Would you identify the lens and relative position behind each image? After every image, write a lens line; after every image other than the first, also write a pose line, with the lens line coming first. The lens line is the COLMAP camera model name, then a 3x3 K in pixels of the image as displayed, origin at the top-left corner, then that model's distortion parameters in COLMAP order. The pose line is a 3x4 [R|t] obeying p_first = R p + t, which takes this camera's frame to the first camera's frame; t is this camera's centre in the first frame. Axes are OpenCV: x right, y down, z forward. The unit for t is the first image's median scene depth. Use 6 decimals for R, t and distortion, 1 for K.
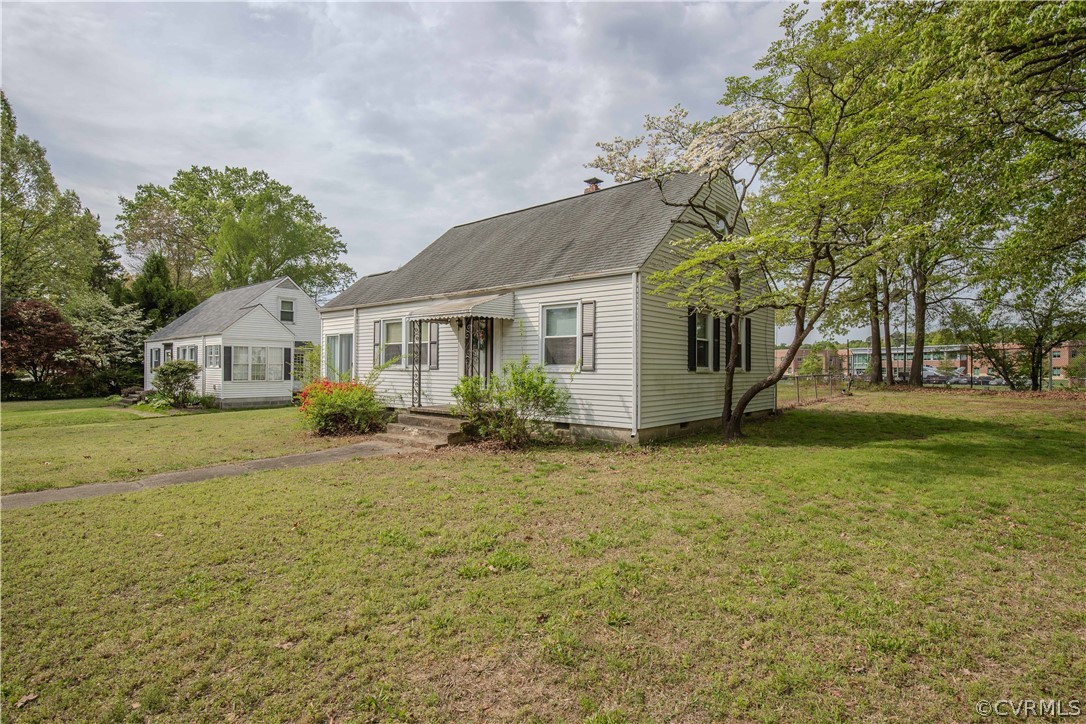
lens RADIAL K [[547.5, 0, 541.1], [0, 547.5, 367.5], [0, 0, 1]] dist [0.004535, 0.000454]
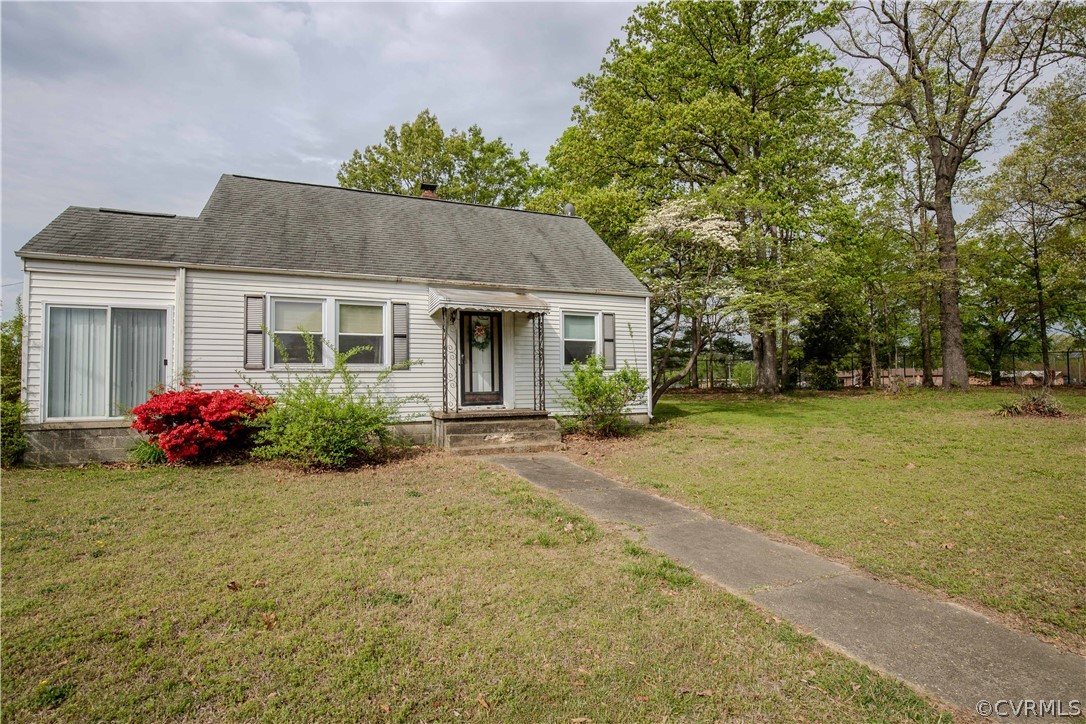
lens RADIAL K [[492.3, 0, 542.0], [0, 492.3, 362.5], [0, 0, 1]] dist [-0.013973, 0.000536]
pose [[0.461283, 0.003858, 0.887245, -0.769070], [-0.001265, 0.999992, -0.003691, -0.004465], [-0.887252, 0.000581, 0.461284, 0.502032]]
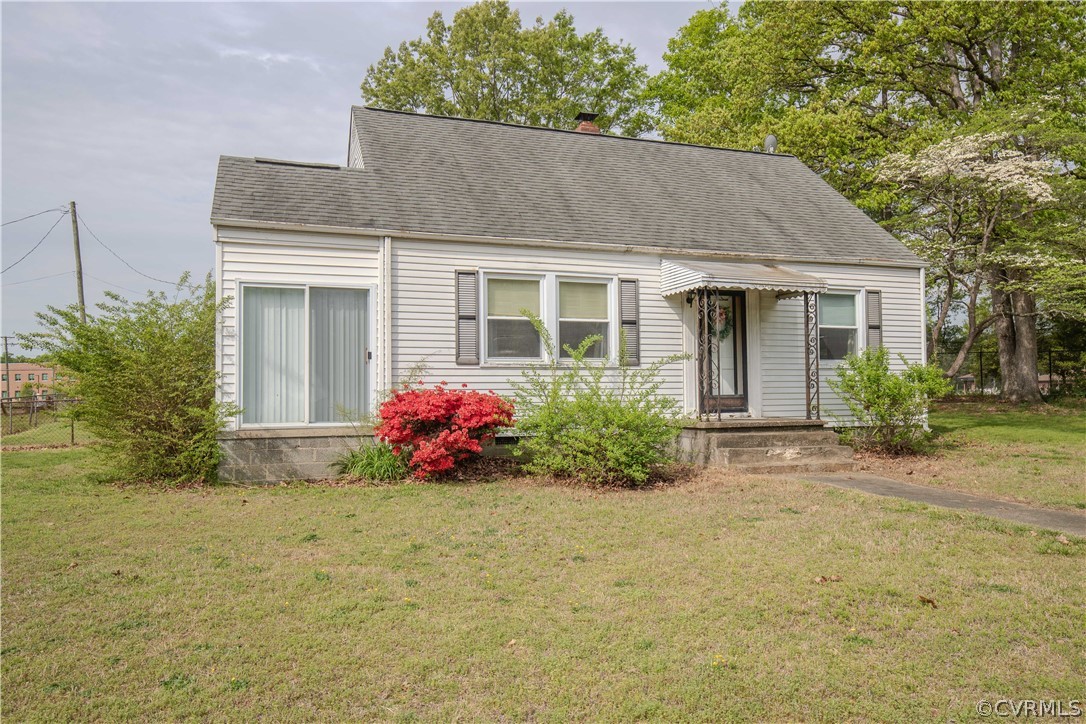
lens RADIAL K [[748.8, 0, 543.7], [0, 748.8, 362.5], [0, 0, 1]] dist [0.032497, 0.004069]
pose [[0.493711, -0.002415, 0.869623, -1.023946], [-0.004245, 0.999978, 0.005188, -0.003955], [-0.869616, -0.006253, 0.493689, 0.689301]]
